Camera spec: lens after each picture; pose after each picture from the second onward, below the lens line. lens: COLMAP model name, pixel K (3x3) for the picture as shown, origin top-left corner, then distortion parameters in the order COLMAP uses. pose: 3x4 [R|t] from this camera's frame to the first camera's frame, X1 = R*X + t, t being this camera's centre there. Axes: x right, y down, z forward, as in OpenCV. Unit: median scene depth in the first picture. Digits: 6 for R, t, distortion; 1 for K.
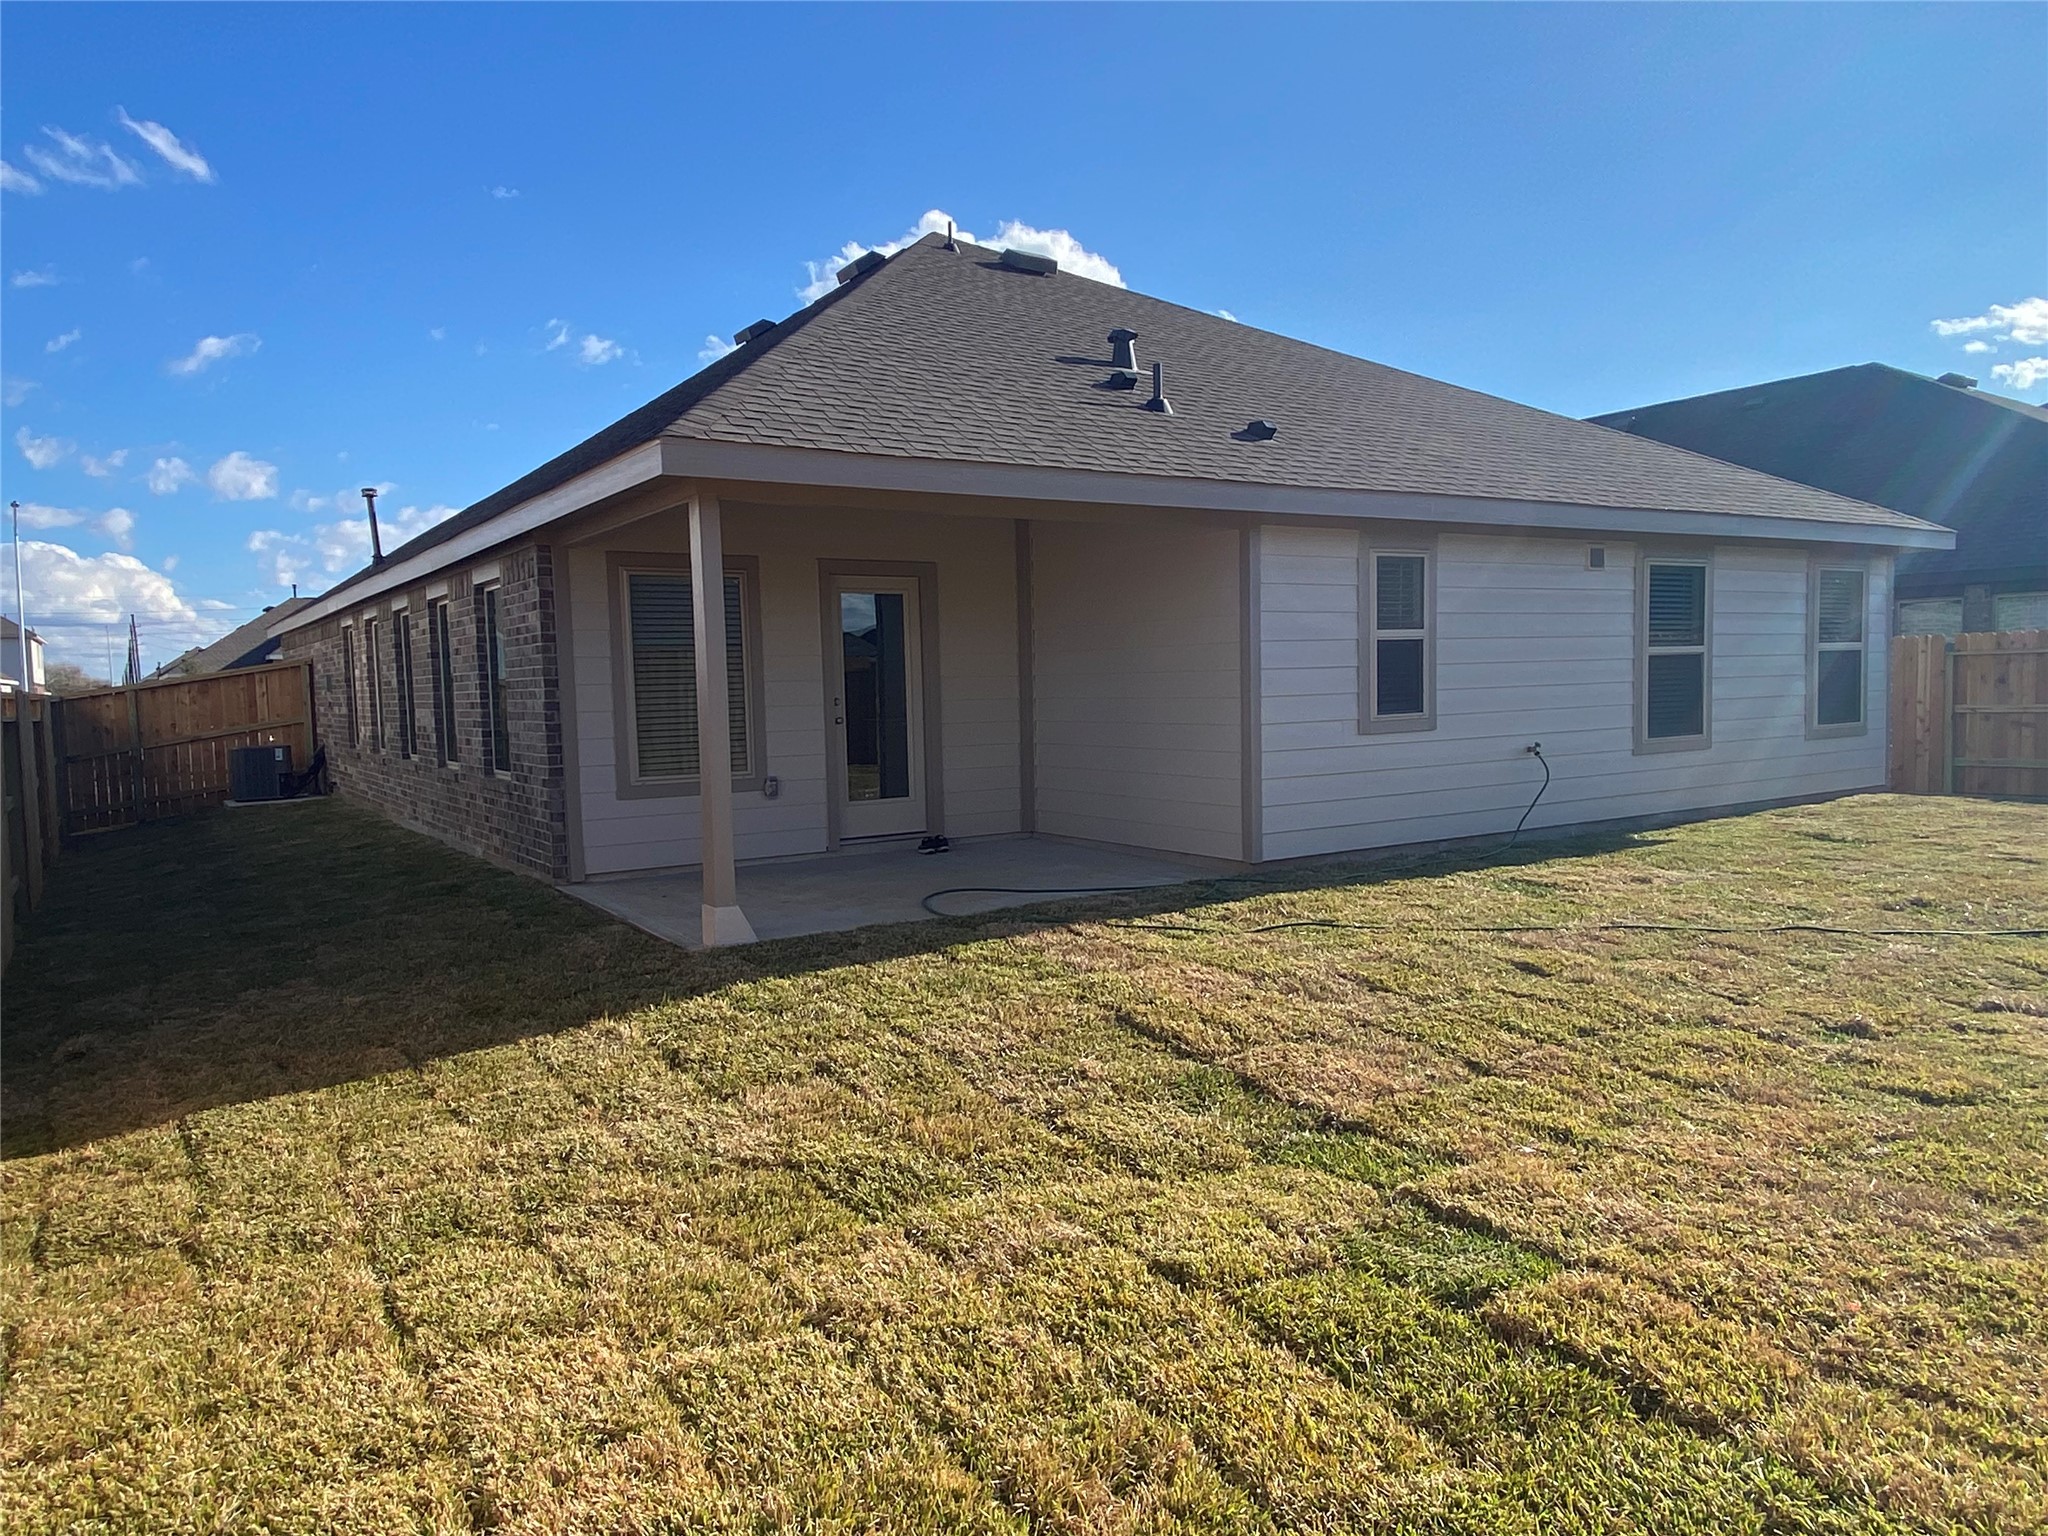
lens RADIAL K [[1386.4, 0, 1026.1], [0, 1386.4, 777.7], [0, 0, 1]] dist [0.022930, 0.004446]
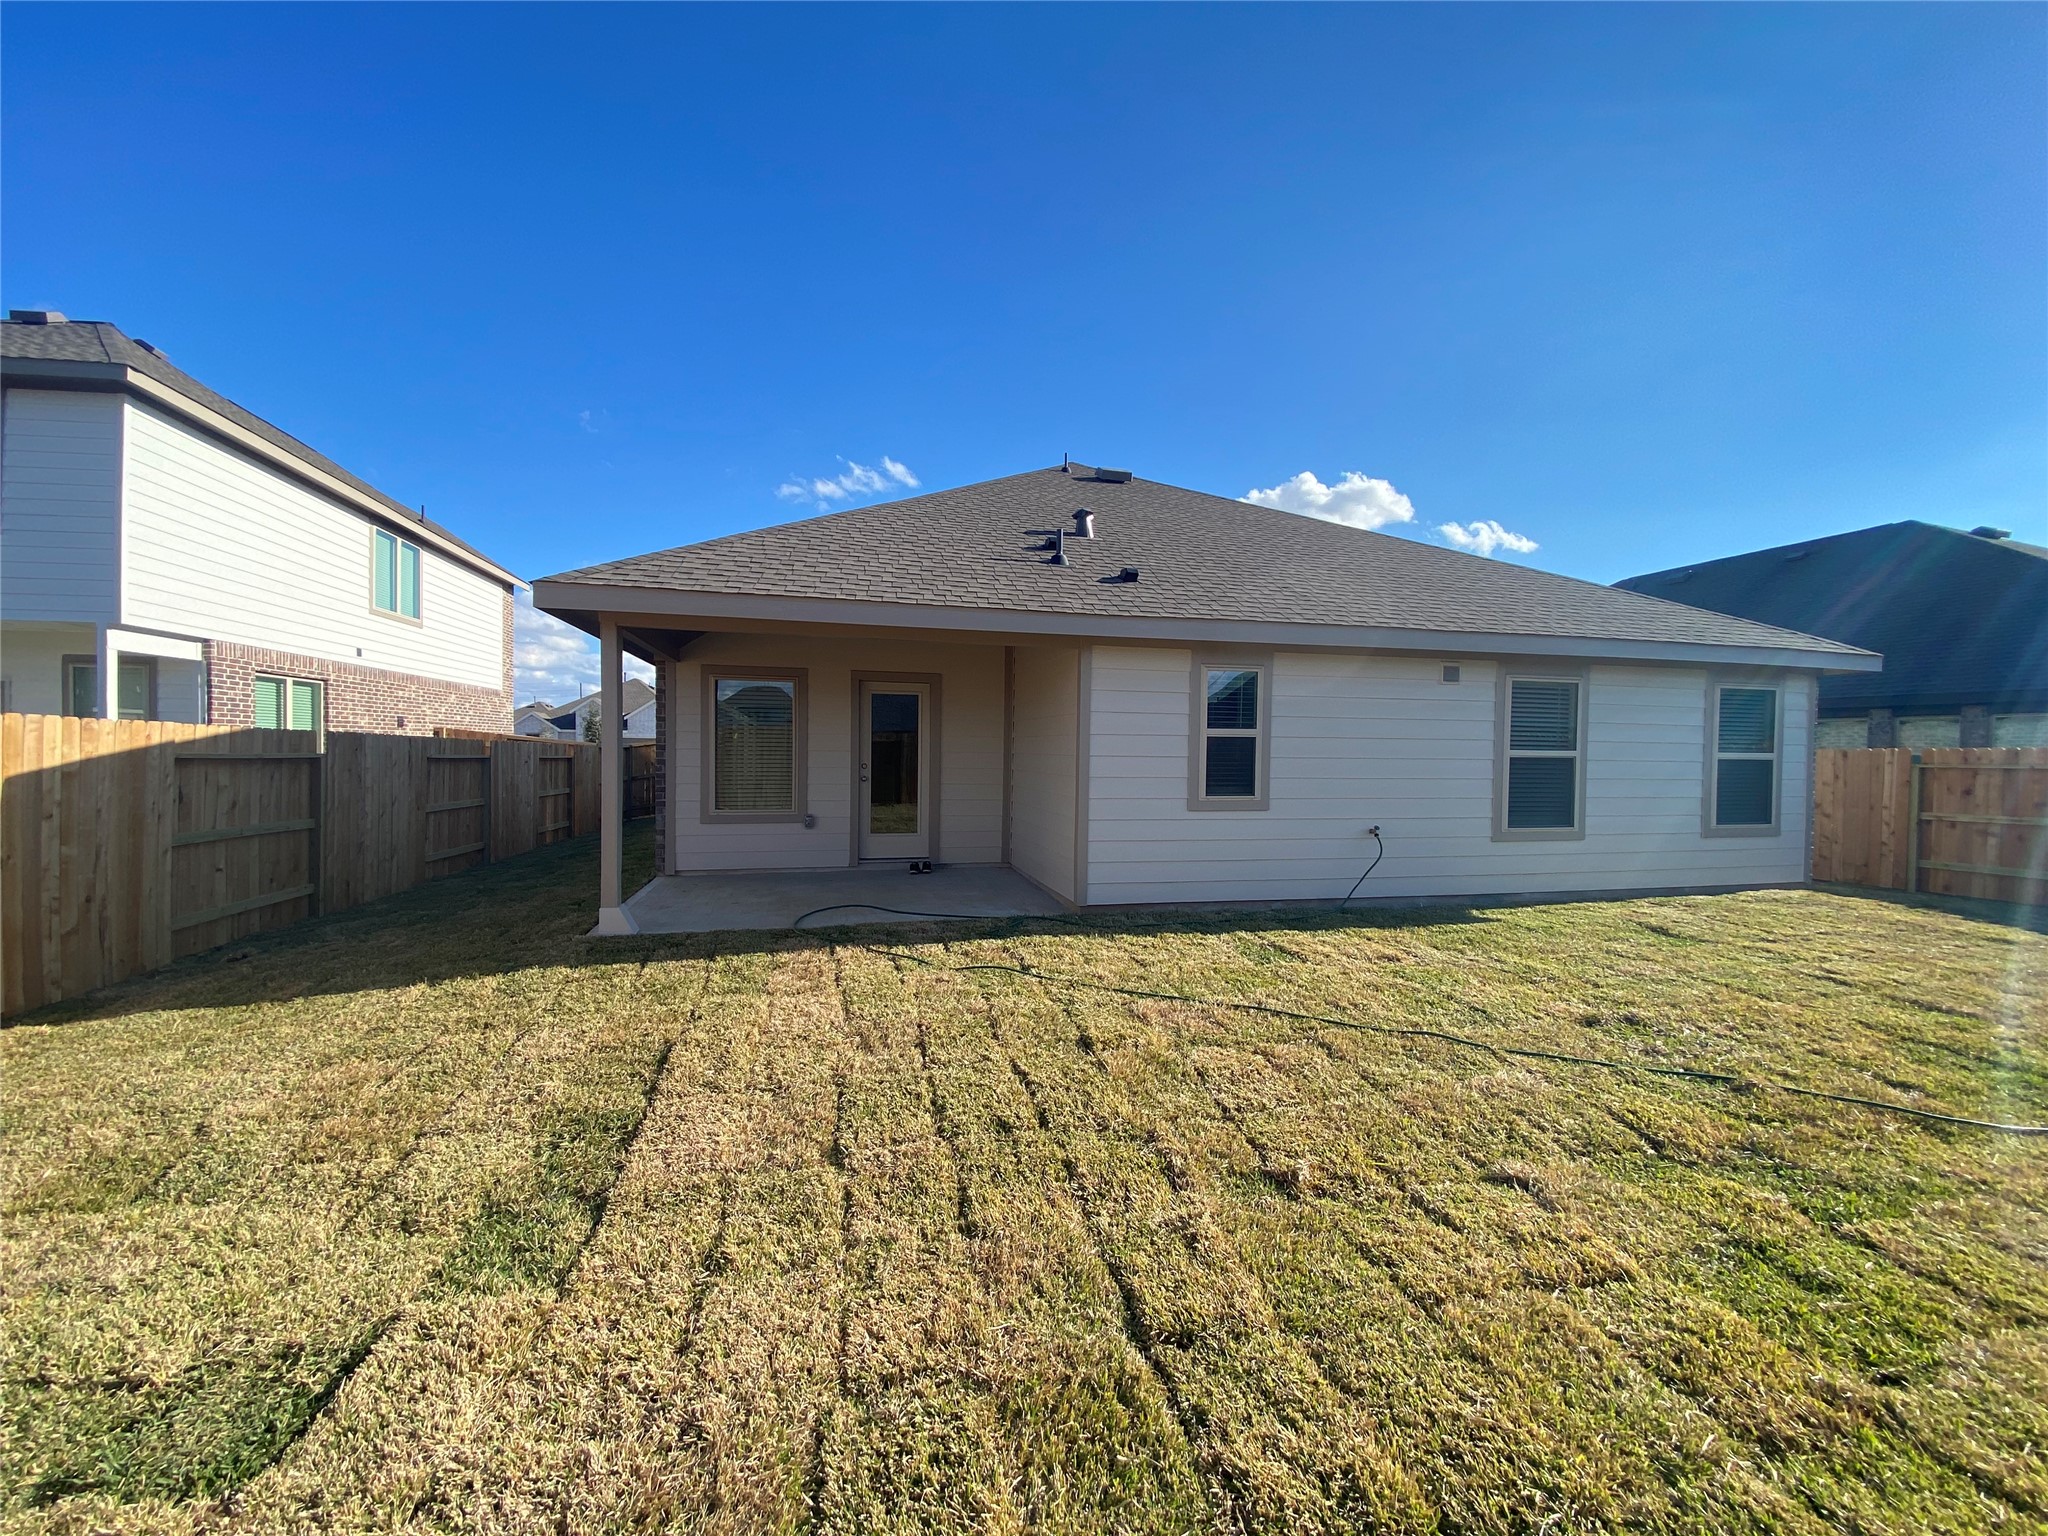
lens RADIAL K [[831.0, 0, 1020.8], [0, 831.0, 759.2], [0, 0, 1]] dist [-0.005531, -0.003527]
pose [[0.939856, 0.040592, -0.339150, 0.289483], [-0.059953, 0.997103, -0.046801, -0.027949], [0.336268, 0.064319, 0.939567, 0.200337]]
